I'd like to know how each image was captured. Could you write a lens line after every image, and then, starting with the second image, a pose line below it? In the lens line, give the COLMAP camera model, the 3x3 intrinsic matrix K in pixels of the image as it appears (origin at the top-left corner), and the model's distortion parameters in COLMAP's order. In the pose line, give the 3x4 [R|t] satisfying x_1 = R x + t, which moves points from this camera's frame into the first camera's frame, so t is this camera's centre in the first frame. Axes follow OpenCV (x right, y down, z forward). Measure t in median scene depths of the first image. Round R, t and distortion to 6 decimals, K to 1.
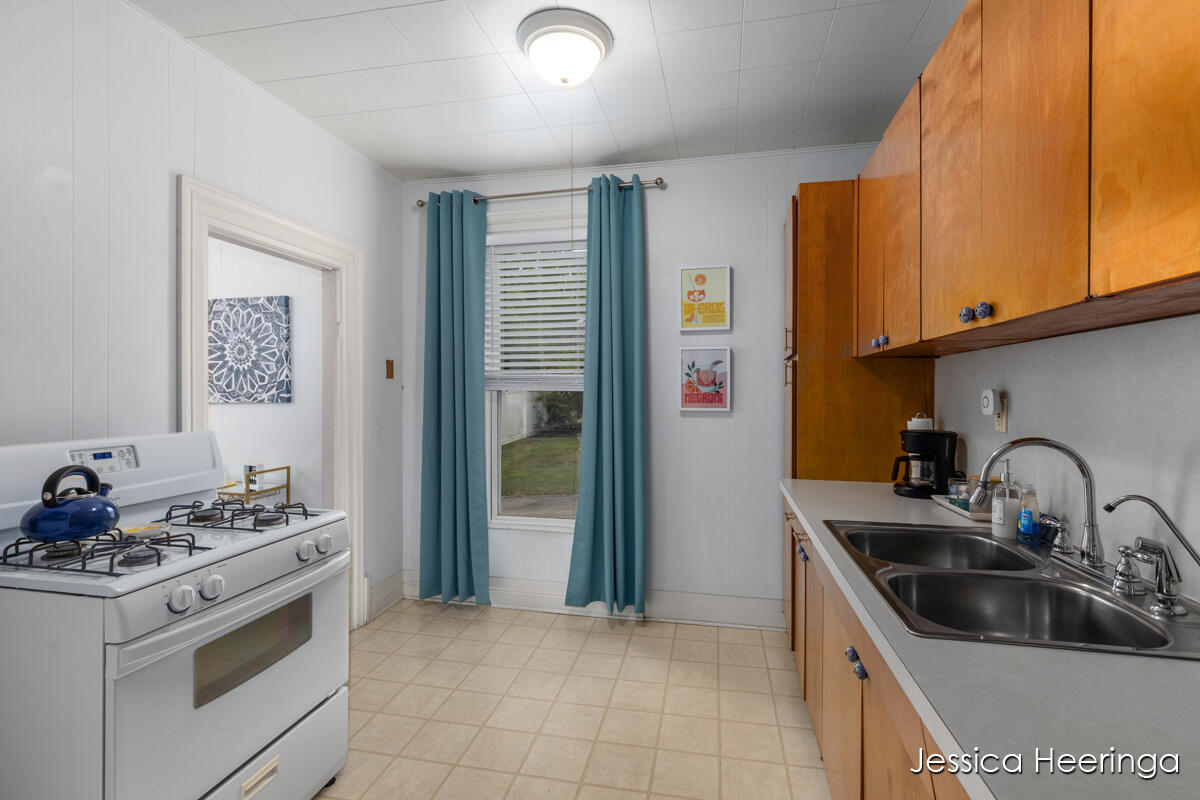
lens RADIAL K [[545.9, 0, 600.4], [0, 545.9, 396.4], [0, 0, 1]] dist [0.001837, 0.000258]
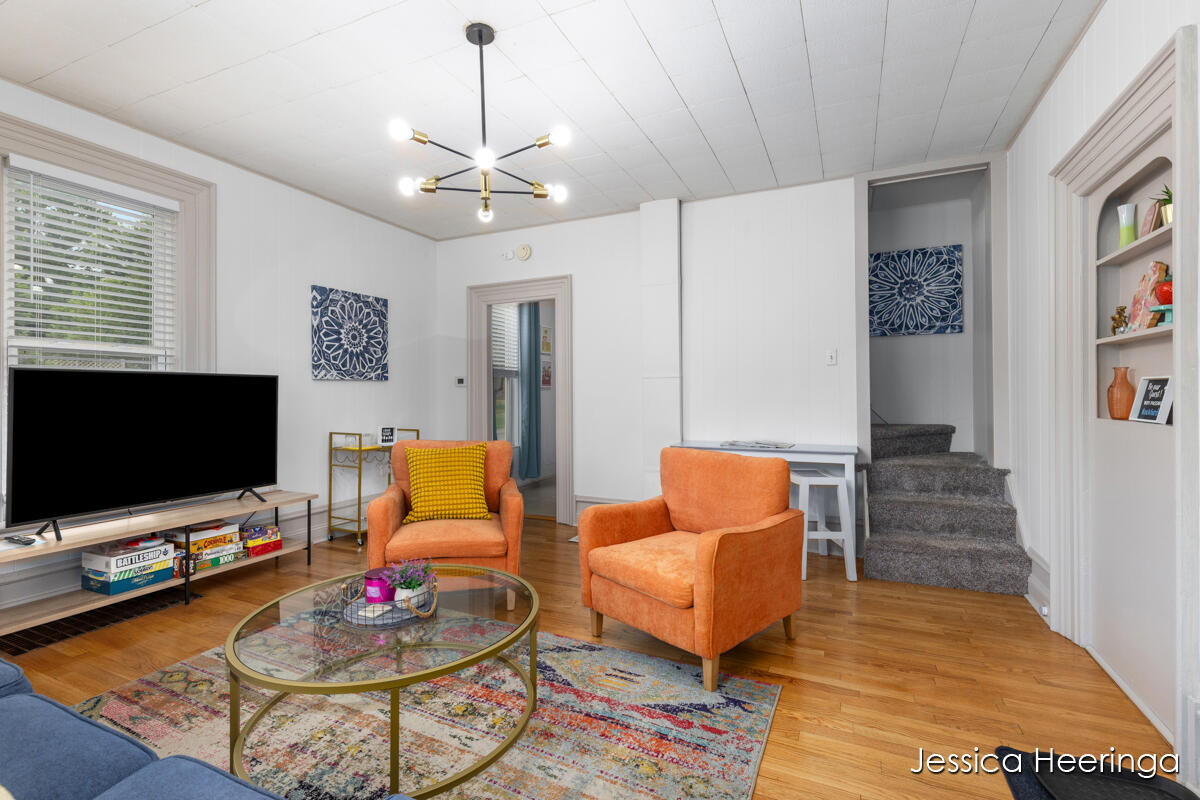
lens RADIAL K [[545.9, 0, 594.1], [0, 545.9, 397.5], [0, 0, 1]] dist [0.001837, 0.000258]
pose [[0.232990, -0.004815, 0.972467, -1.713630], [0.017498, 0.999847, 0.000758, 0.059294], [-0.972322, 0.016840, 0.233038, 0.207950]]
